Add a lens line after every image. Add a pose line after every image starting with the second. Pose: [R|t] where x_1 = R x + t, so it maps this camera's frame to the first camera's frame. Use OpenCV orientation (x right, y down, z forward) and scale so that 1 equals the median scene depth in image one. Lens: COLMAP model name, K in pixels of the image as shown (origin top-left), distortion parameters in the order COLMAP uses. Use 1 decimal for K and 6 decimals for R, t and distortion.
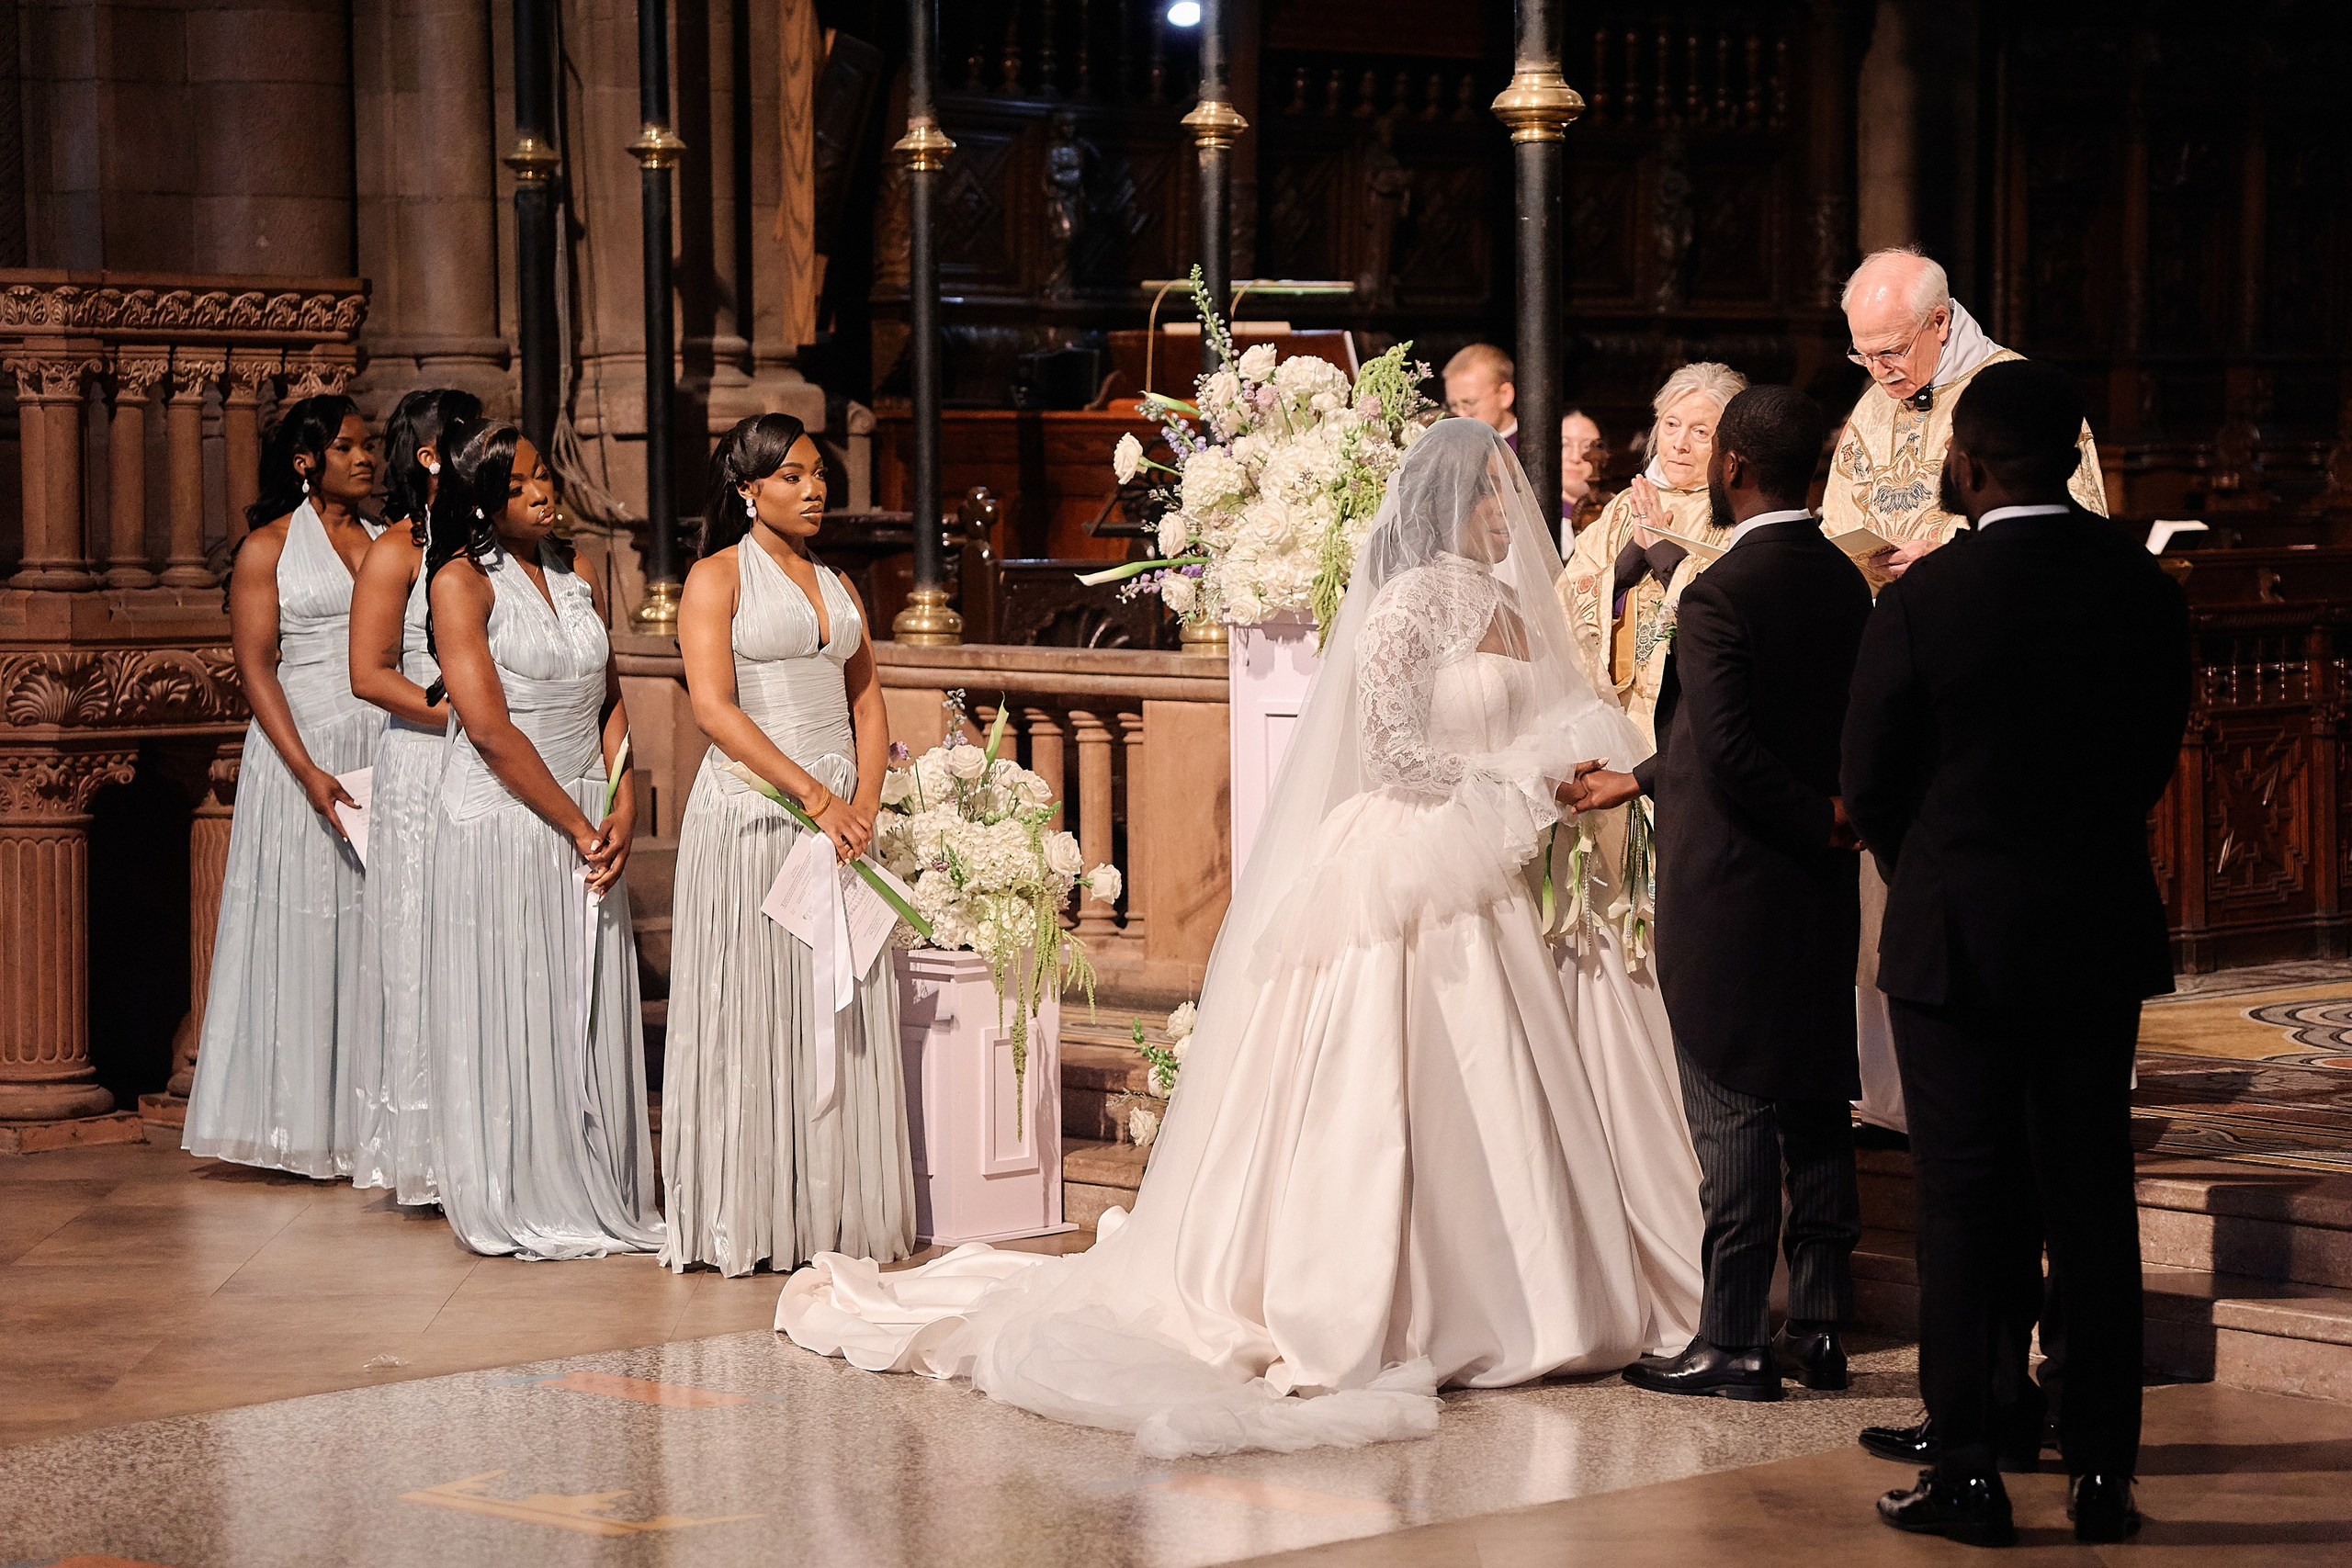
lens RADIAL K [[6114.3, 0, 1176.0], [0, 6114.3, 784.0], [0, 0, 1]] dist [0.014803, 9.524955]
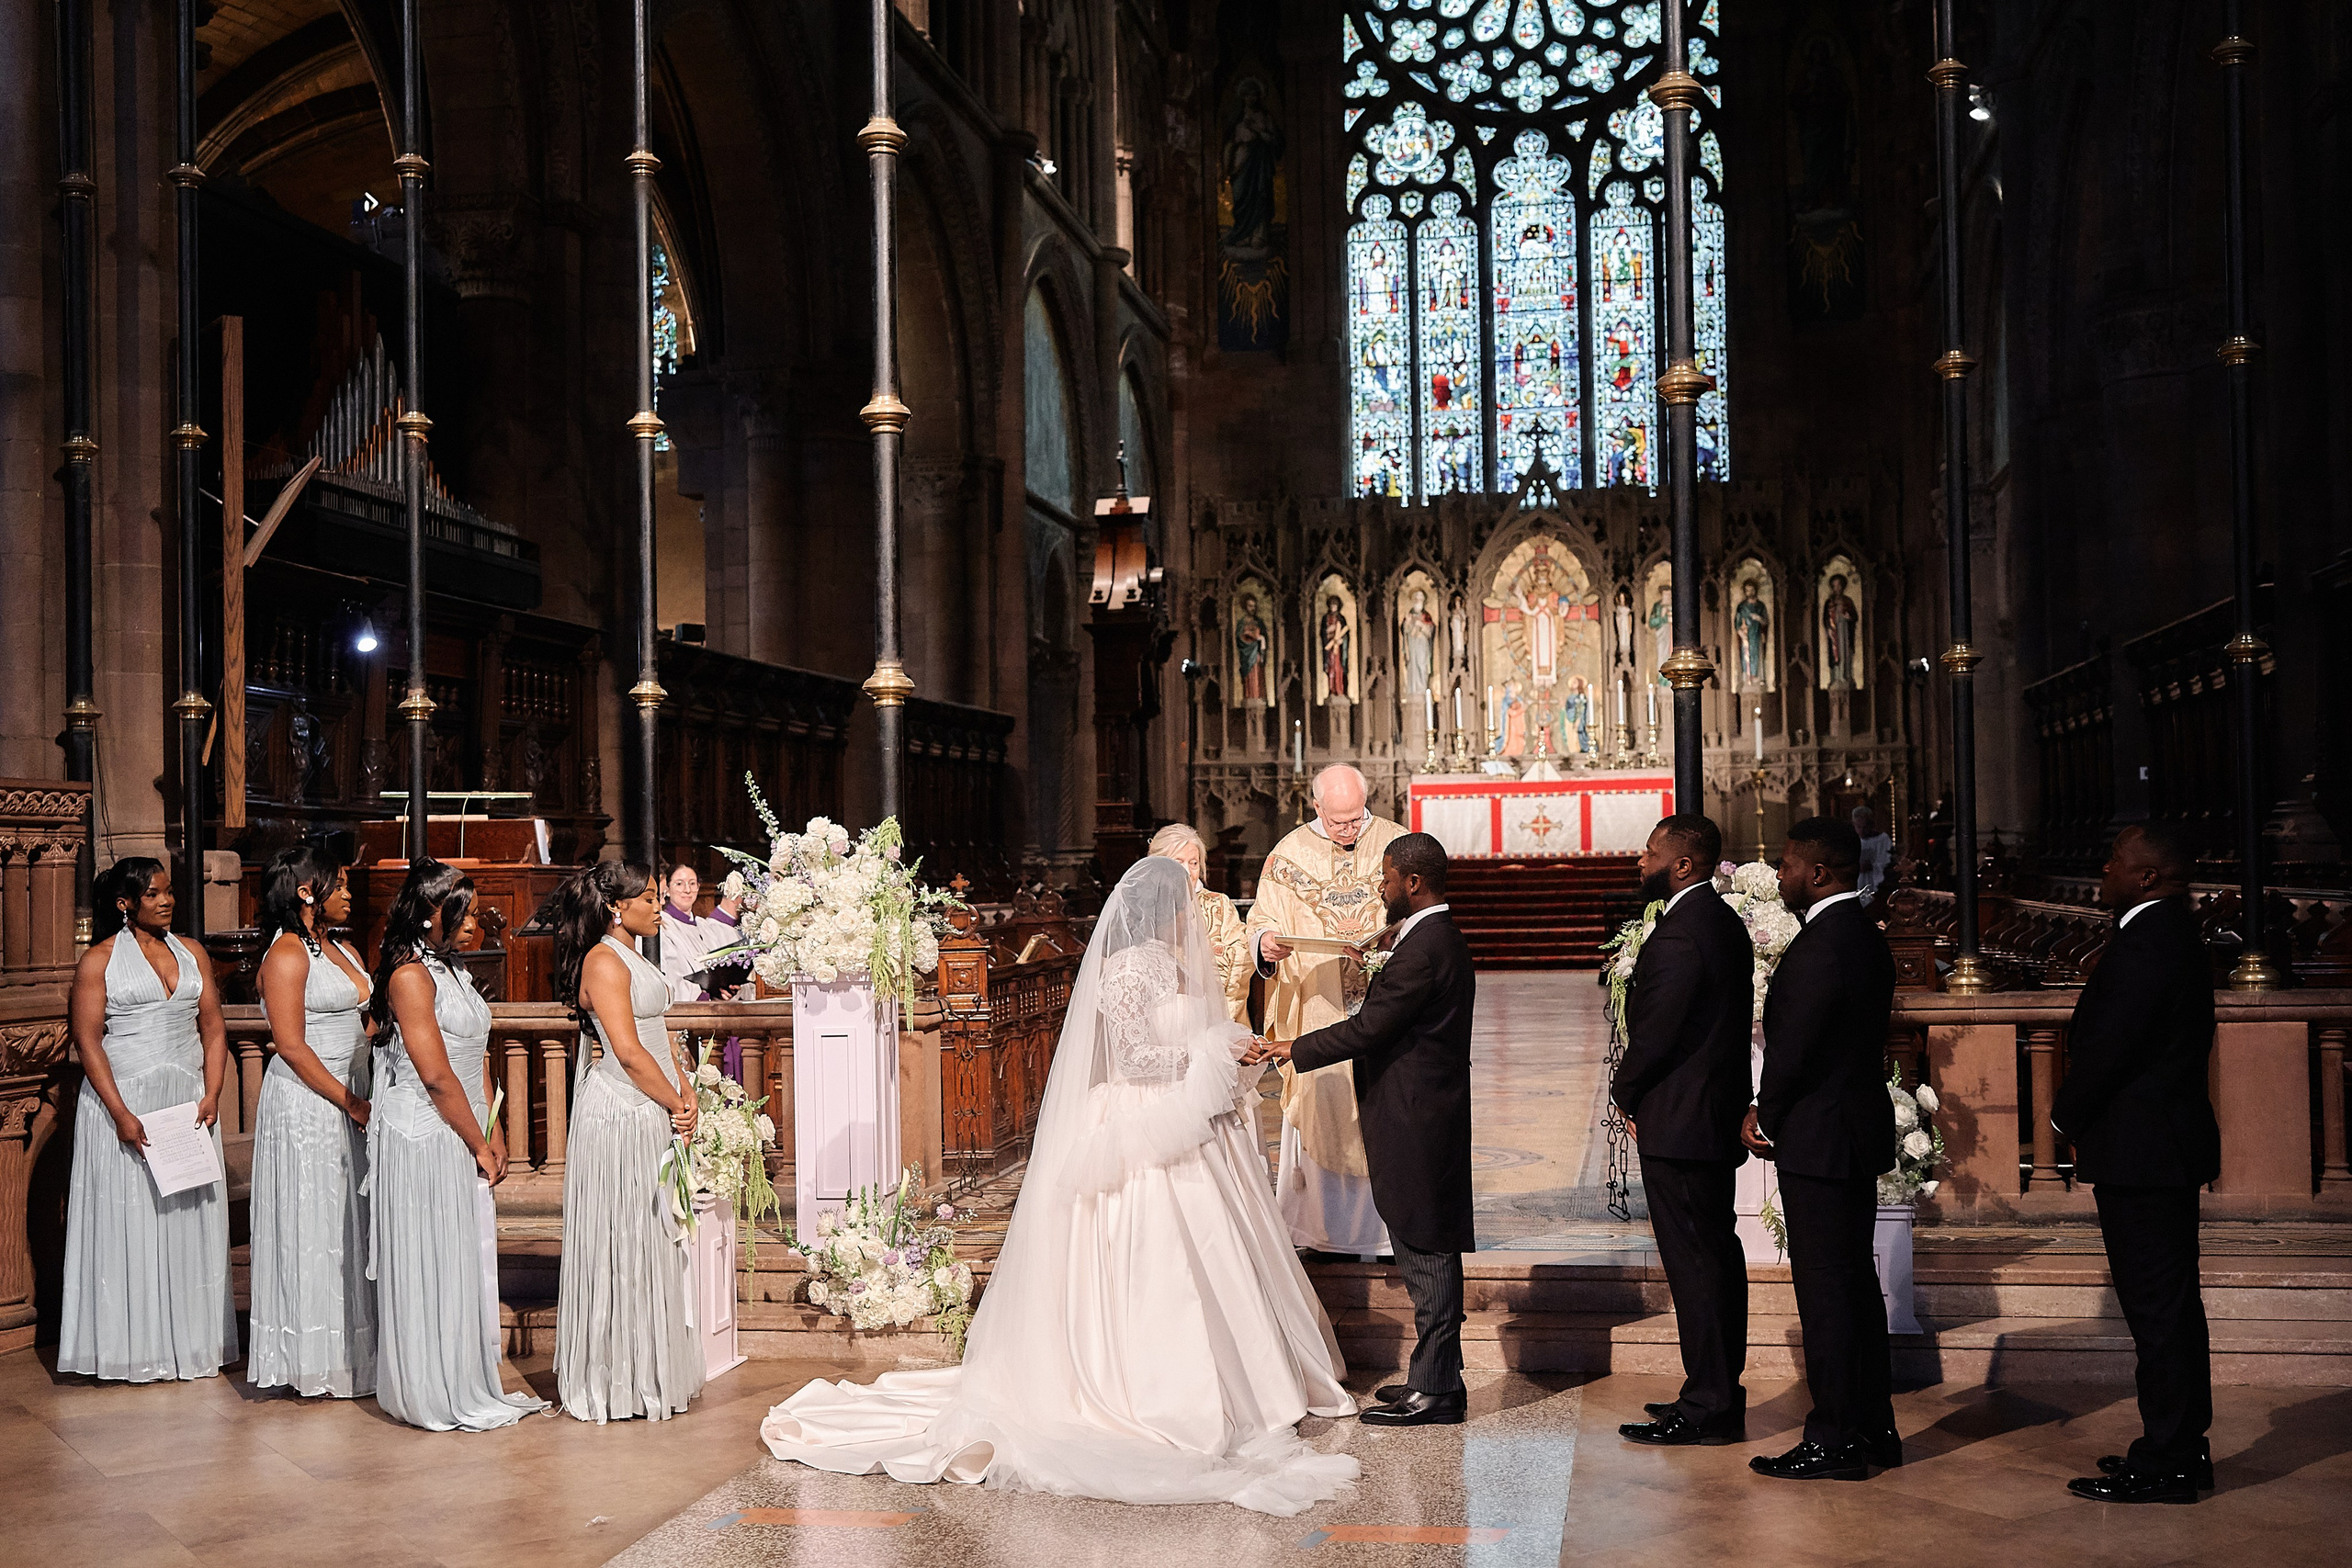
lens RADIAL K [[2462.5, 0, 1176.0], [0, 2462.5, 848.6], [0, 0, 1]] dist [0.006833, 0.026836]
pose [[0.819551, -0.008218, 0.572948, -0.275948], [0.049087, 0.997228, -0.055910, -0.018856], [-0.570901, 0.073945, 0.817683, 0.359725]]
